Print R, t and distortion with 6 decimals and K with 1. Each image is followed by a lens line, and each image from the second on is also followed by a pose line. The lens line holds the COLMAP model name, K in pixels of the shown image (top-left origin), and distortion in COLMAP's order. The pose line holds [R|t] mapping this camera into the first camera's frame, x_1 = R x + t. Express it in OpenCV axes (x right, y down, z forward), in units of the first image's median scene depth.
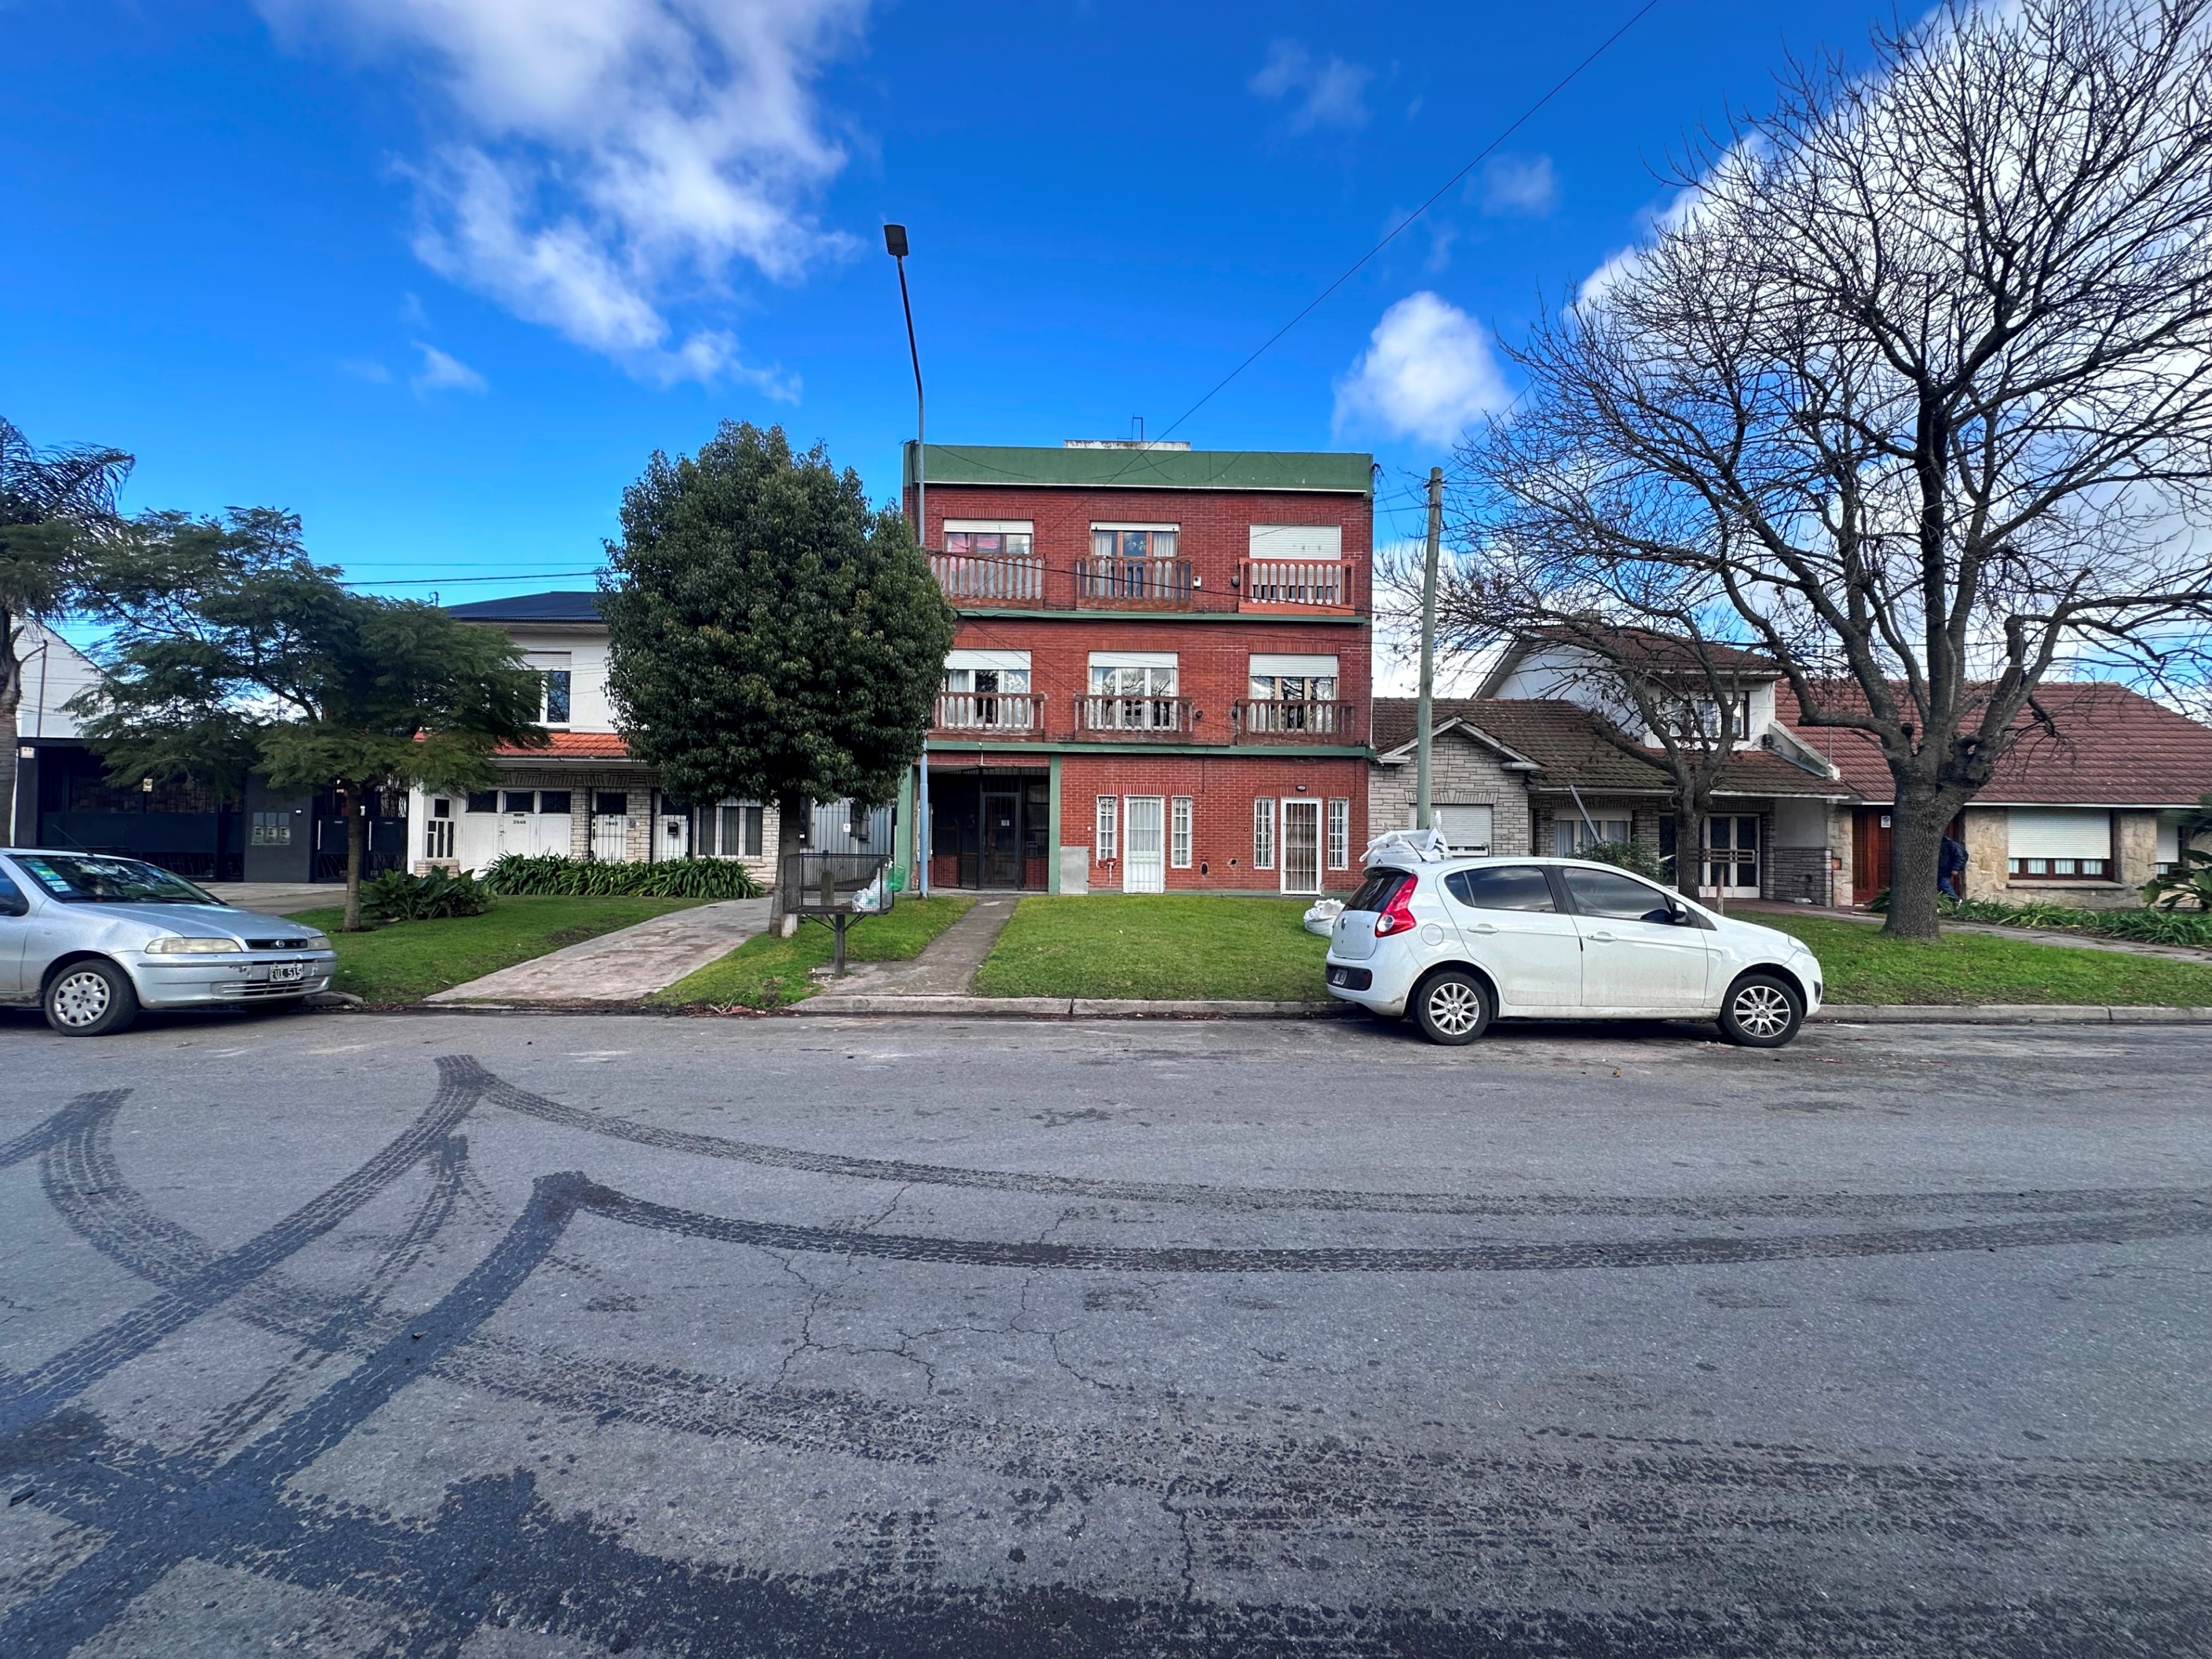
lens RADIAL K [[881.5, 0, 1106.7], [0, 881.5, 830.0], [0, 0, 1]] dist [-0.003962, 0.000658]
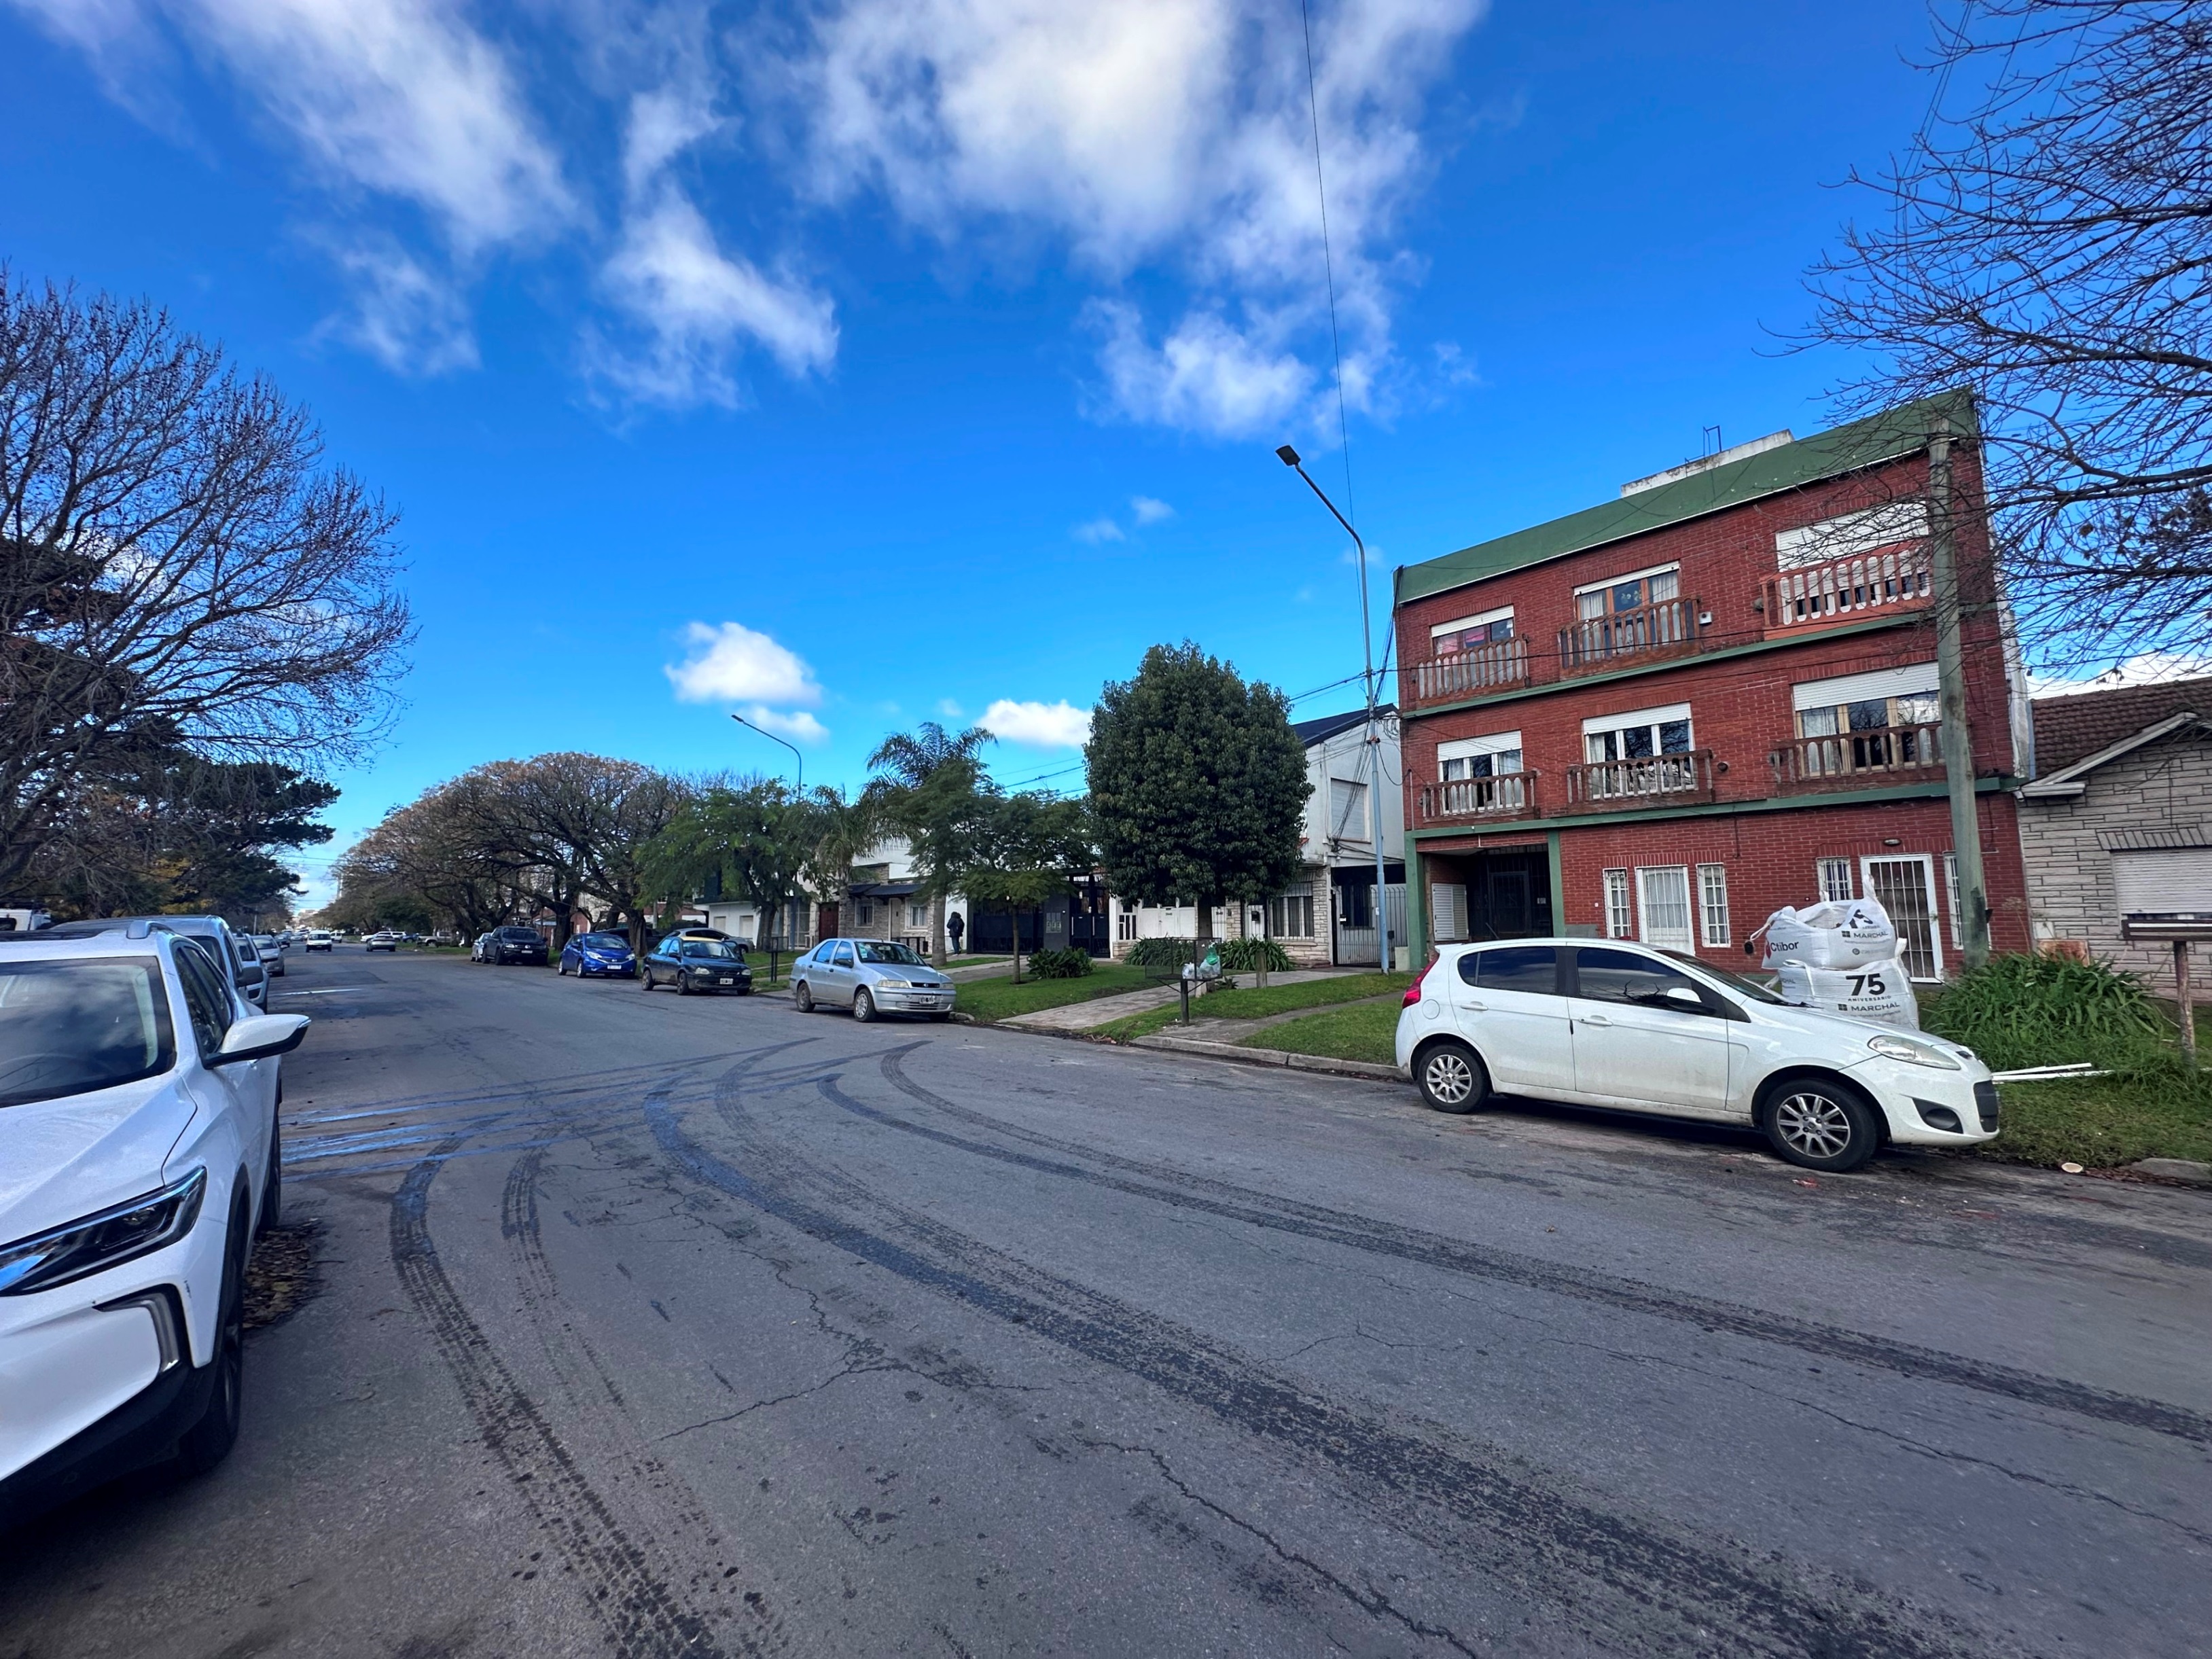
lens RADIAL K [[881.5, 0, 1102.6], [0, 881.5, 829.0], [0, 0, 1]] dist [-0.003962, 0.000658]
pose [[0.660019, -0.098958, -0.744703, 0.342690], [0.032589, 0.994125, -0.103219, -0.002215], [0.750542, 0.043857, 0.659366, -0.020225]]
